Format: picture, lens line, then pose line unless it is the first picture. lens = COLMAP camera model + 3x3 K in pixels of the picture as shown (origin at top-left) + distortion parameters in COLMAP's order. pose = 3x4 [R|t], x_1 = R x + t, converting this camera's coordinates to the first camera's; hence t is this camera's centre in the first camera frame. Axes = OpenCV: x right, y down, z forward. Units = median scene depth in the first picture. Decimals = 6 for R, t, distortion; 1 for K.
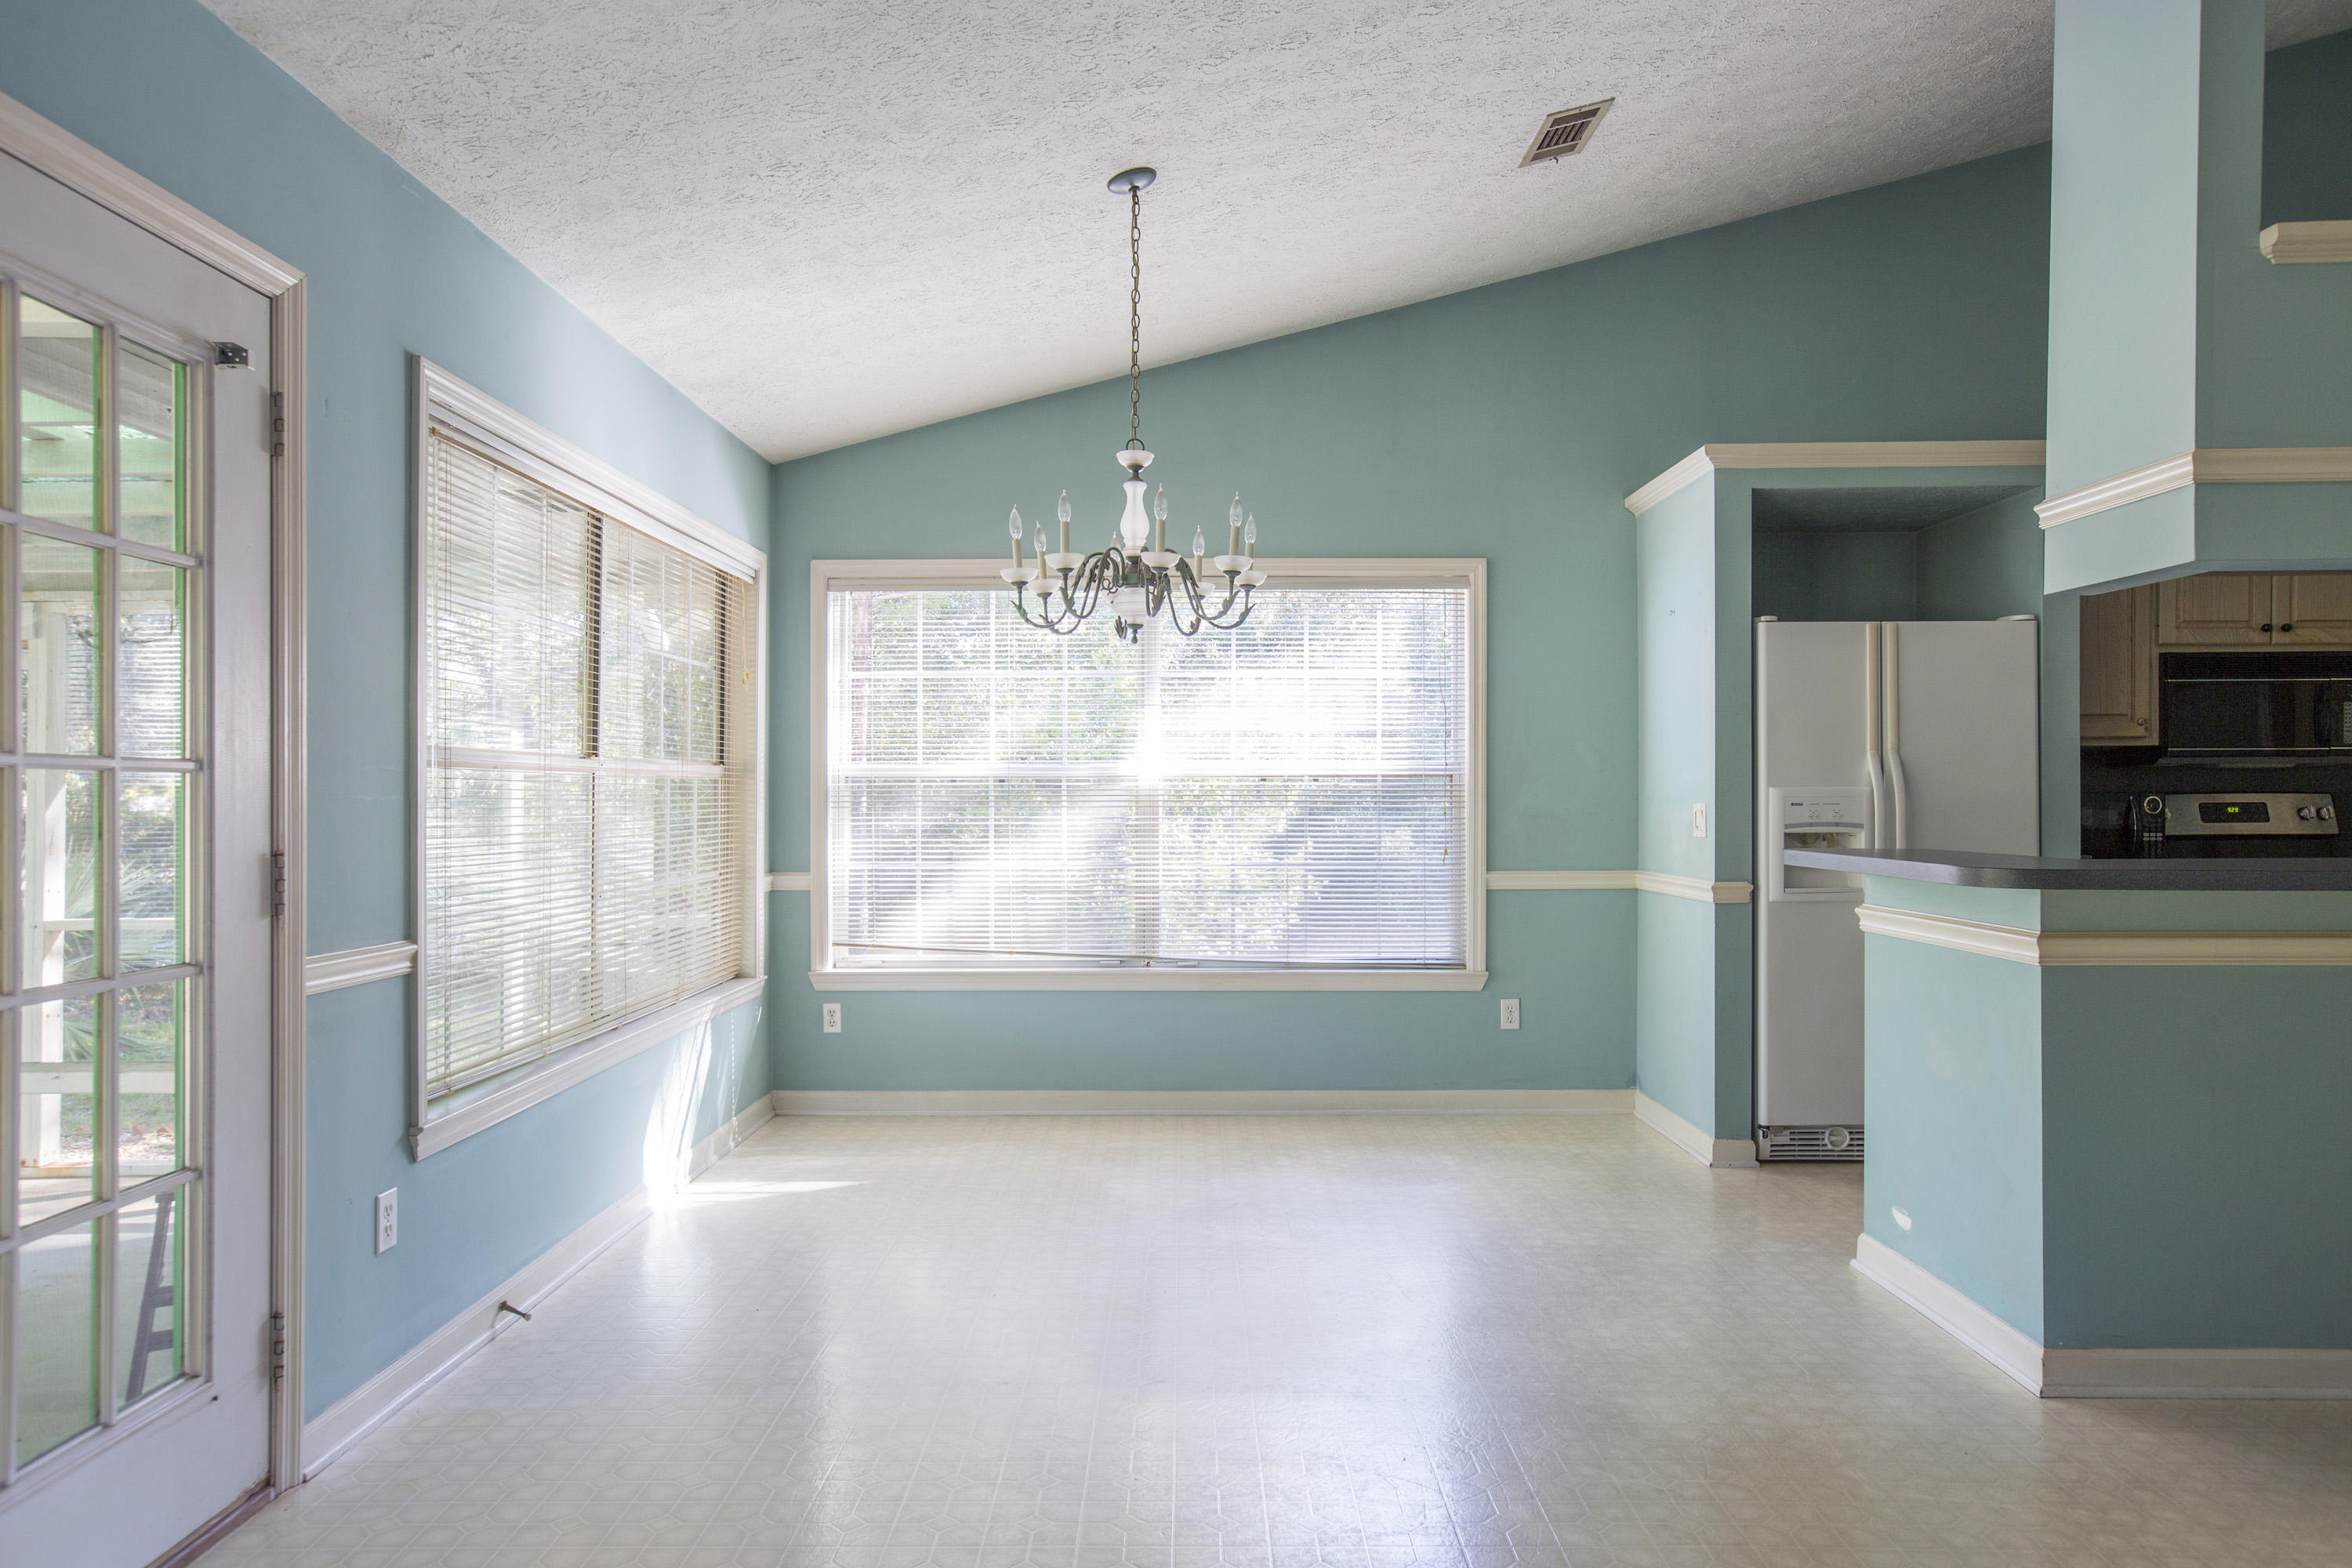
lens RADIAL K [[1522.6, 0, 1177.2], [0, 1522.6, 791.0], [0, 0, 1]] dist [0.025614, -0.000345]
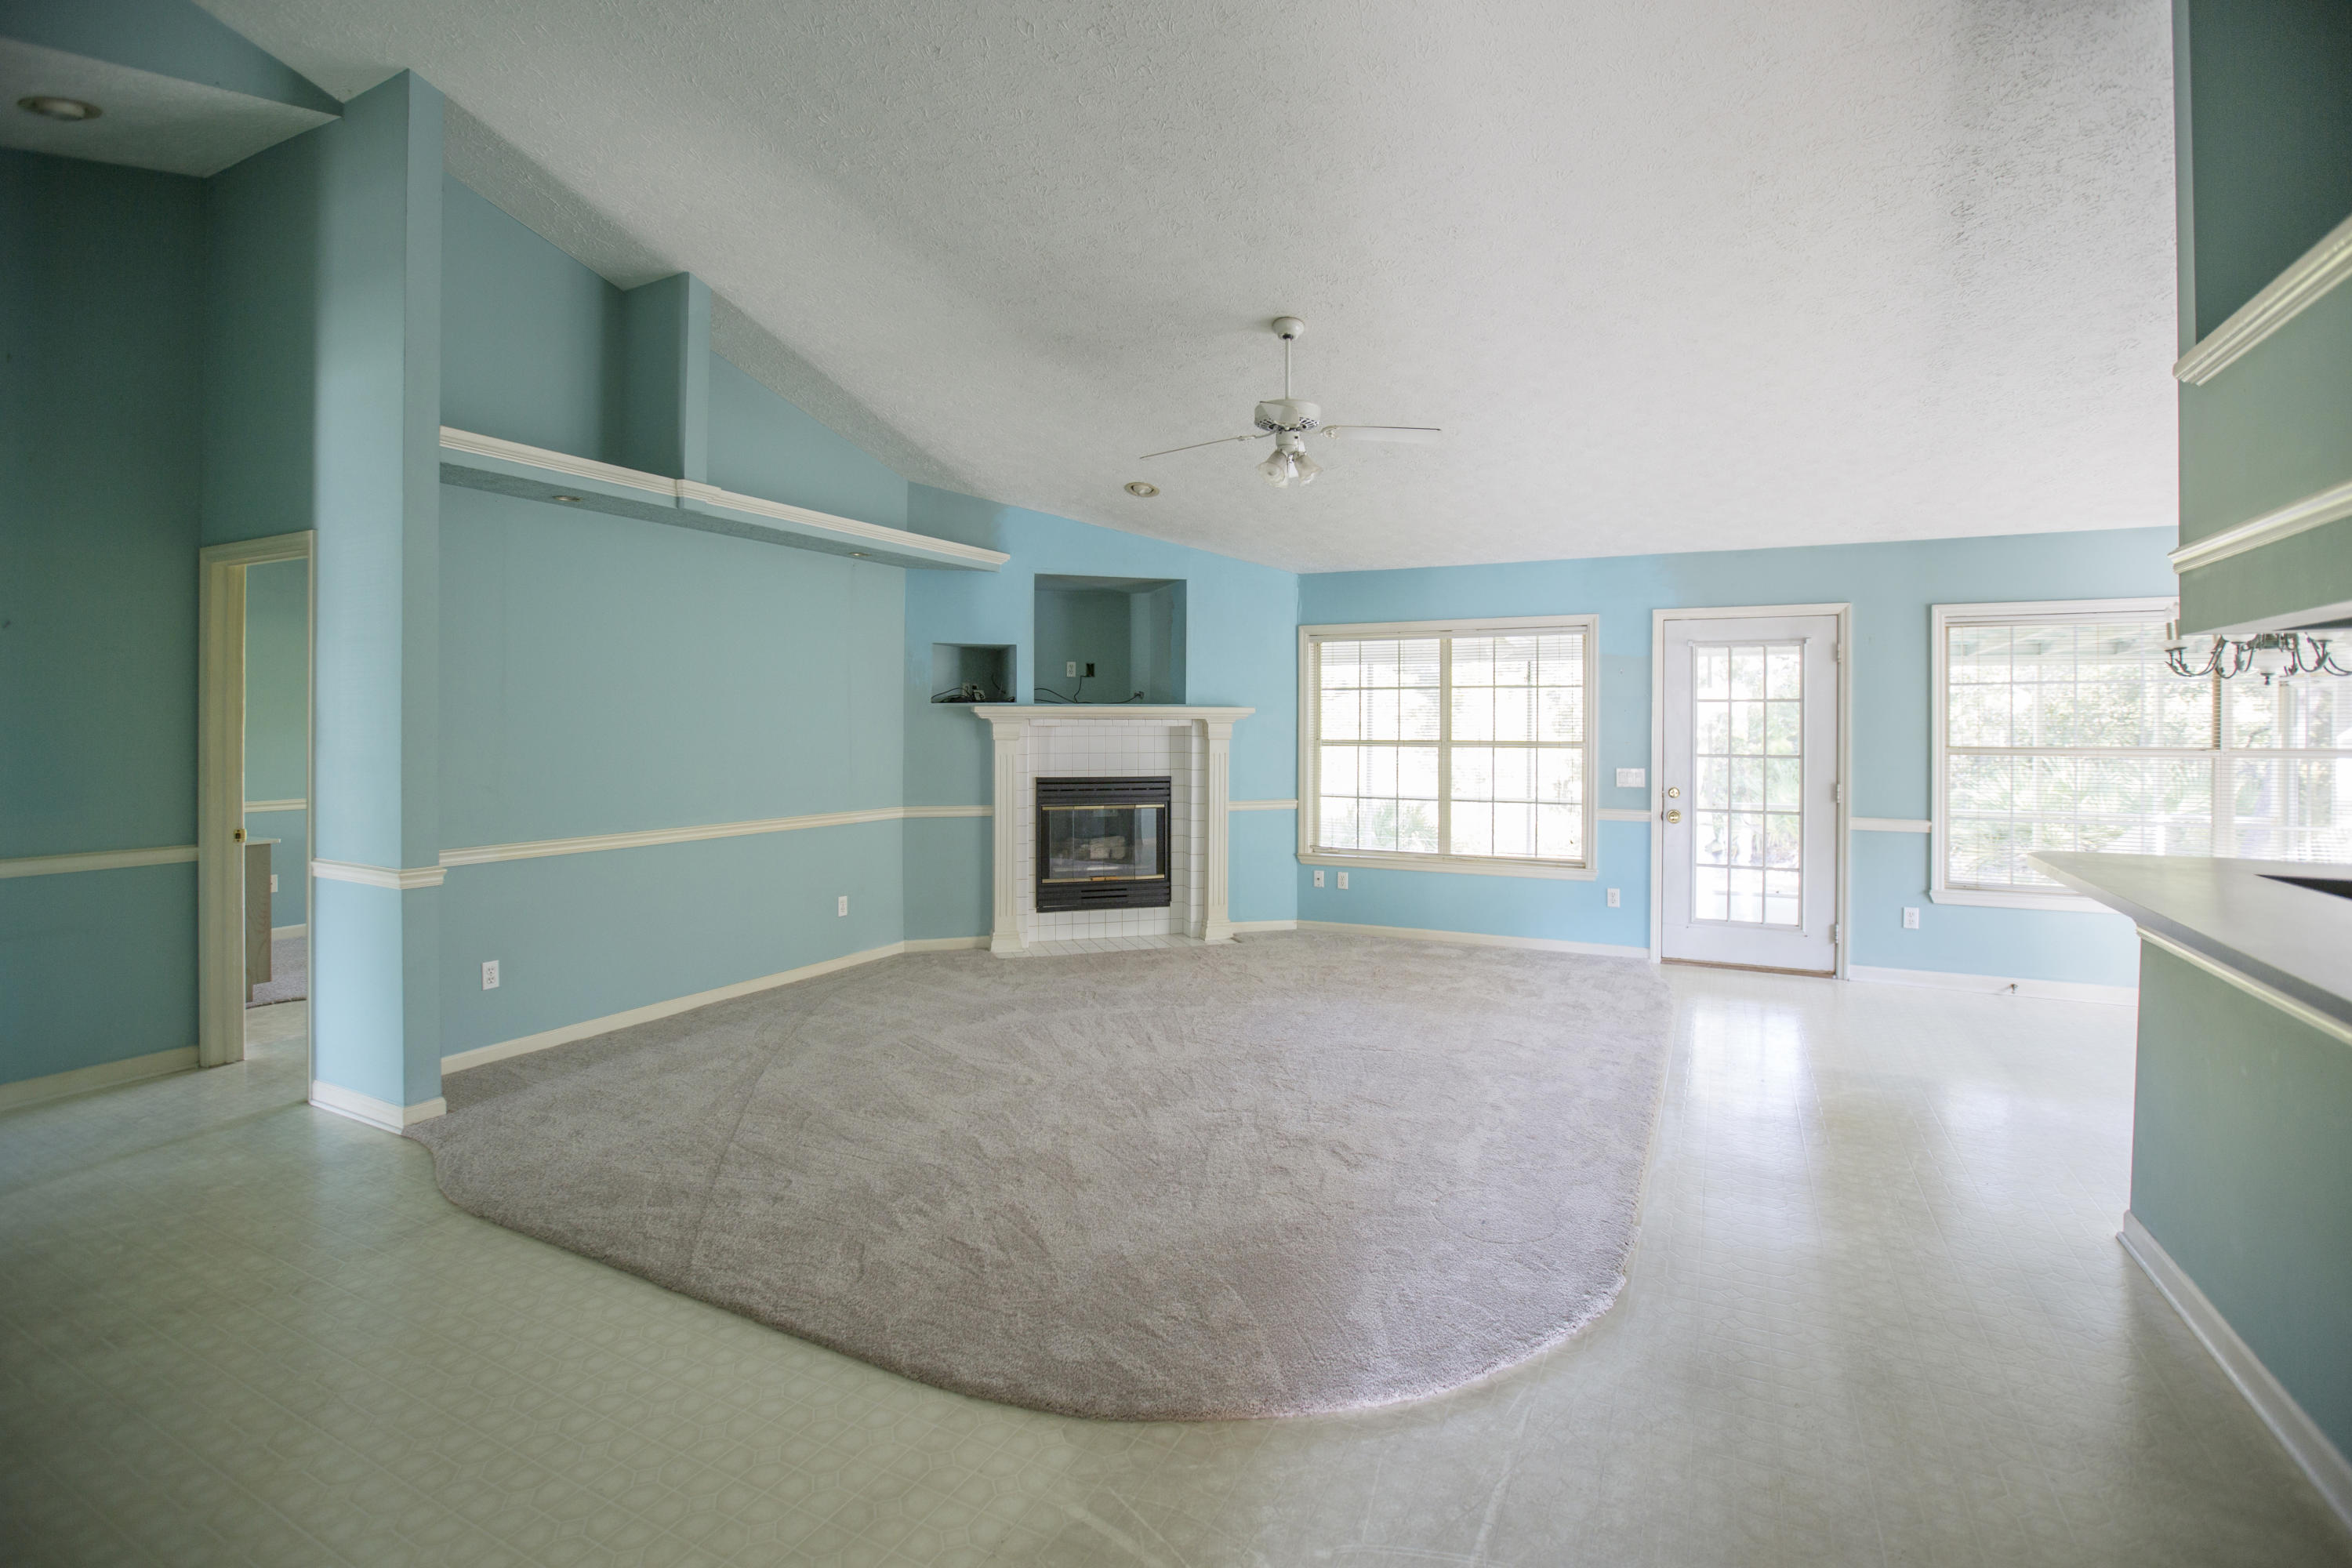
lens RADIAL K [[1109.6, 0, 1148.2], [0, 1109.6, 729.2], [0, 0, 1]] dist [-0.032522, 0.000755]
pose [[-0.474844, 0.008536, -0.880029, 1.156256], [0.006928, 0.999958, 0.005961, -0.053049], [0.880043, -0.003266, -0.474883, 0.441296]]
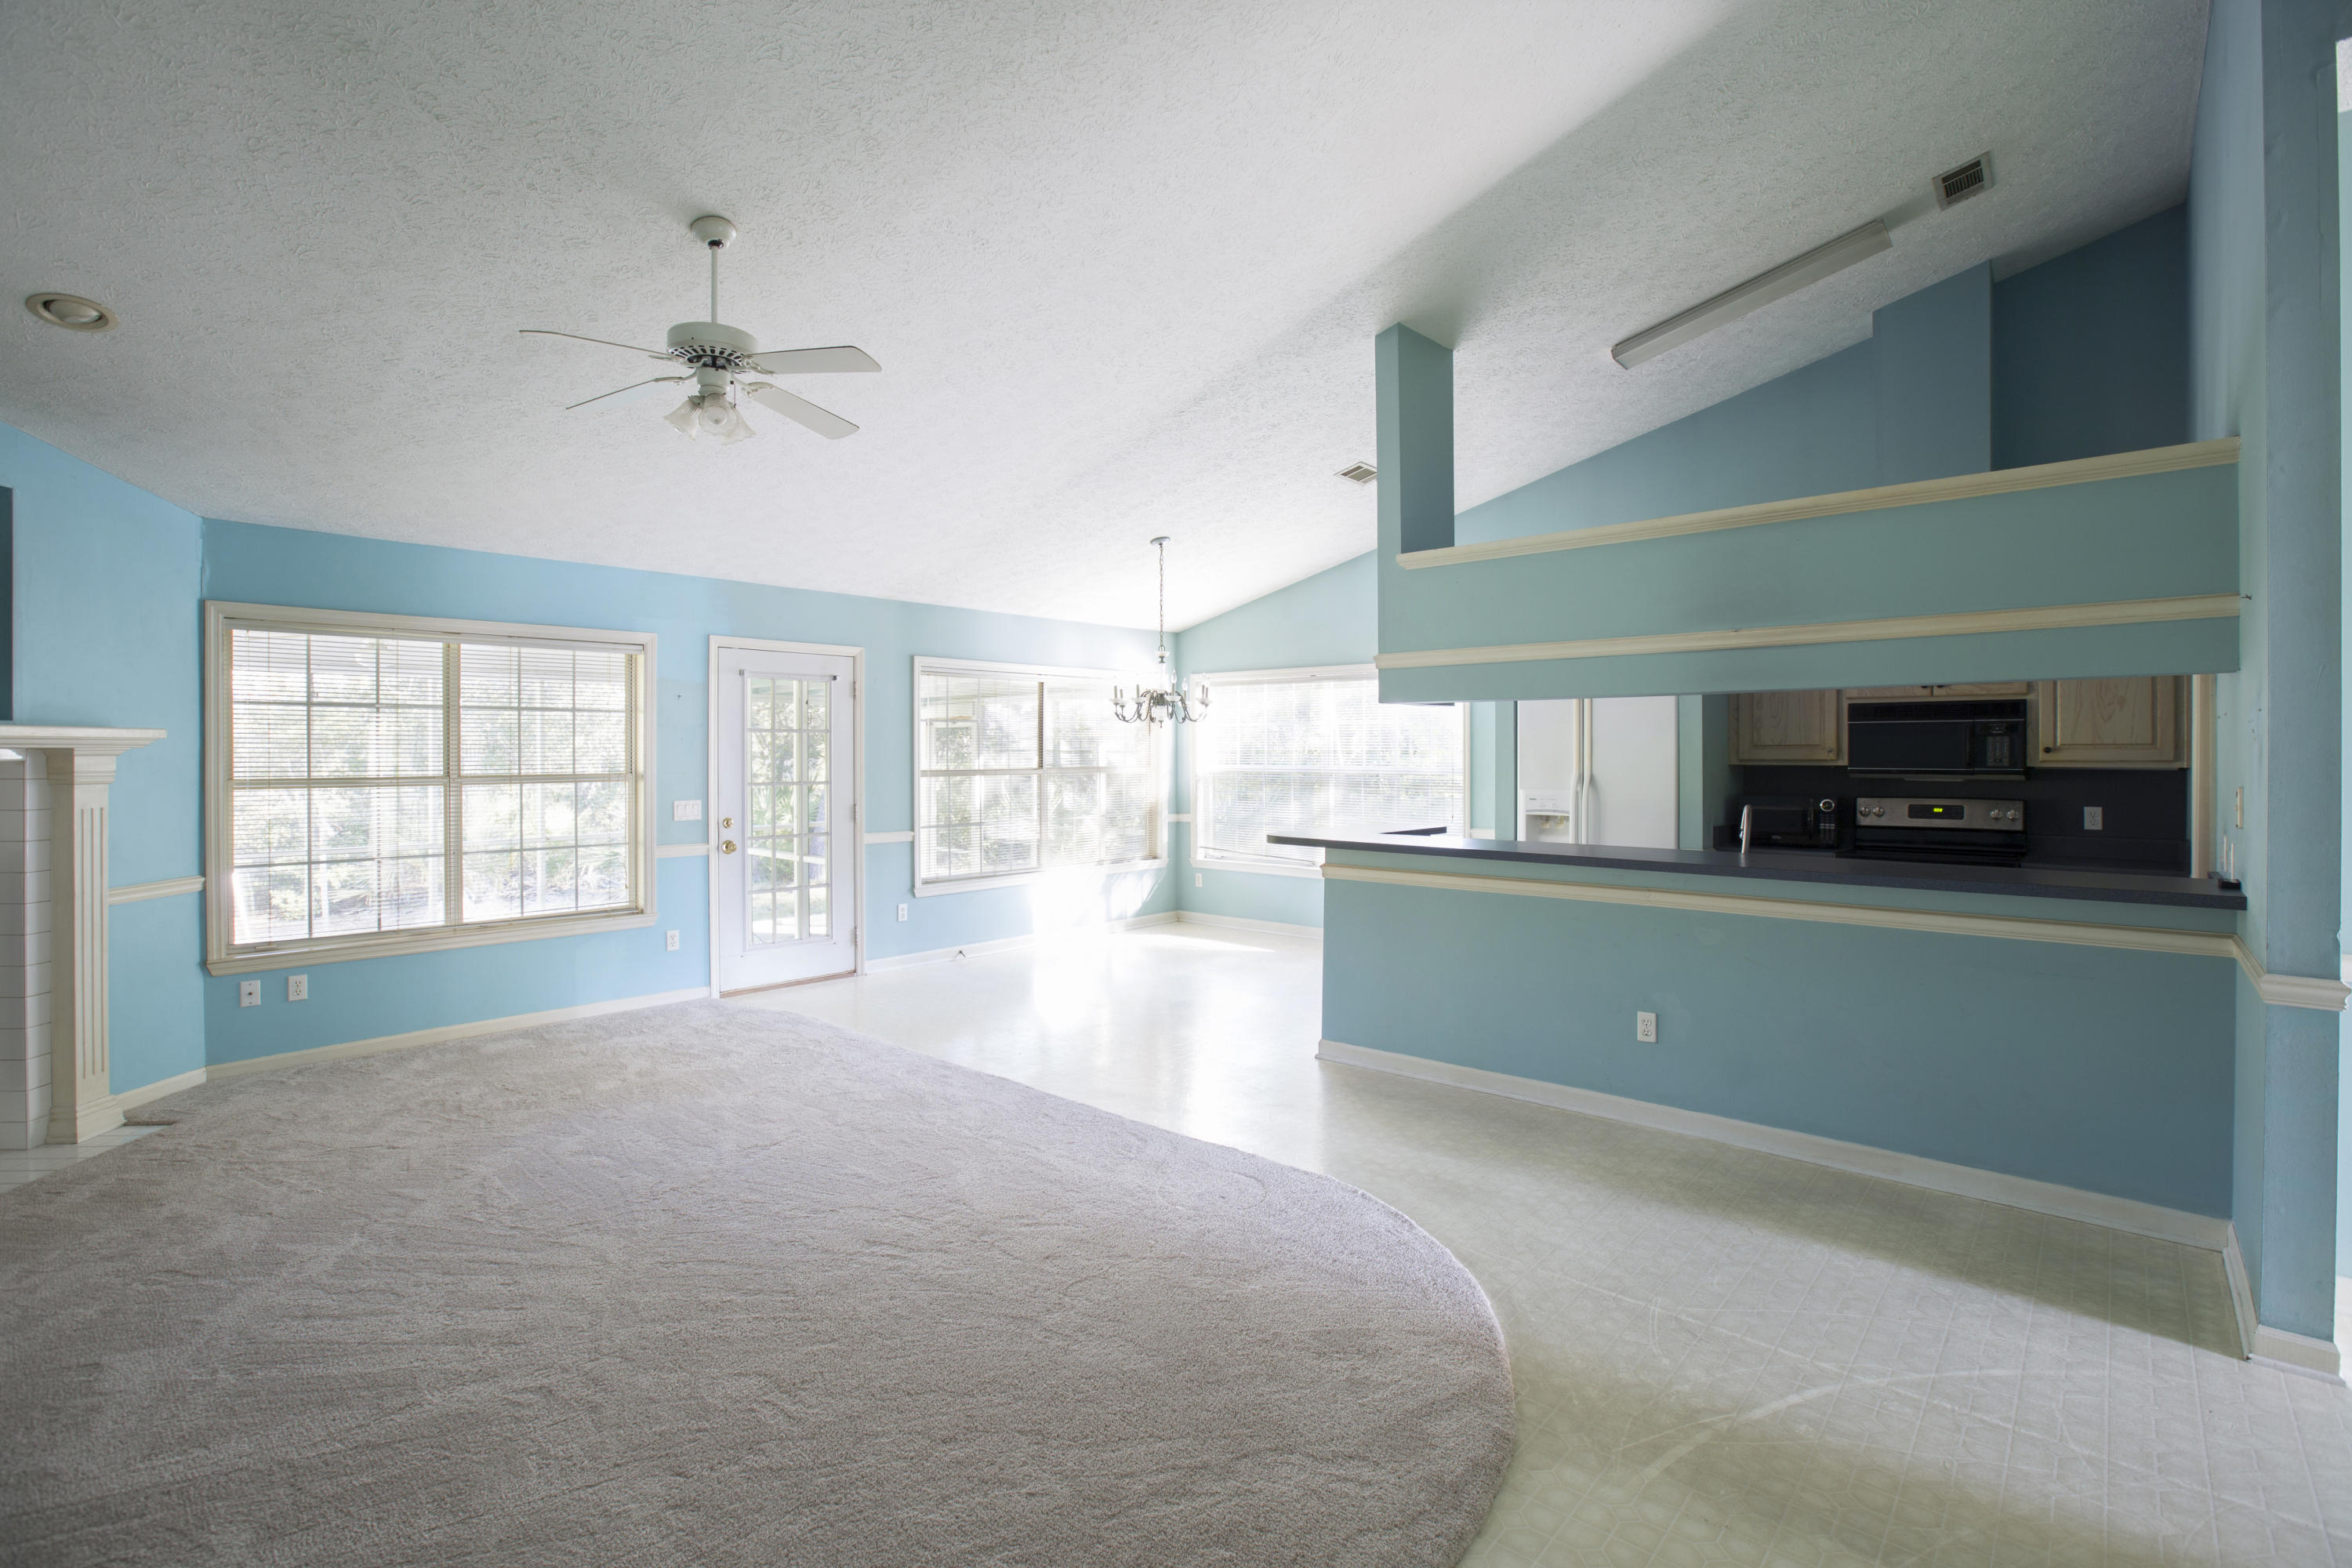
lens RADIAL K [[1109.6, 0, 1167.3], [0, 1109.6, 762.1], [0, 0, 1]] dist [-0.032522, 0.000755]
pose [[0.744122, 0.010440, -0.667962, 0.953413], [0.001625, 0.999847, 0.017437, -0.059163], [0.668041, -0.014060, 0.743991, -0.263273]]
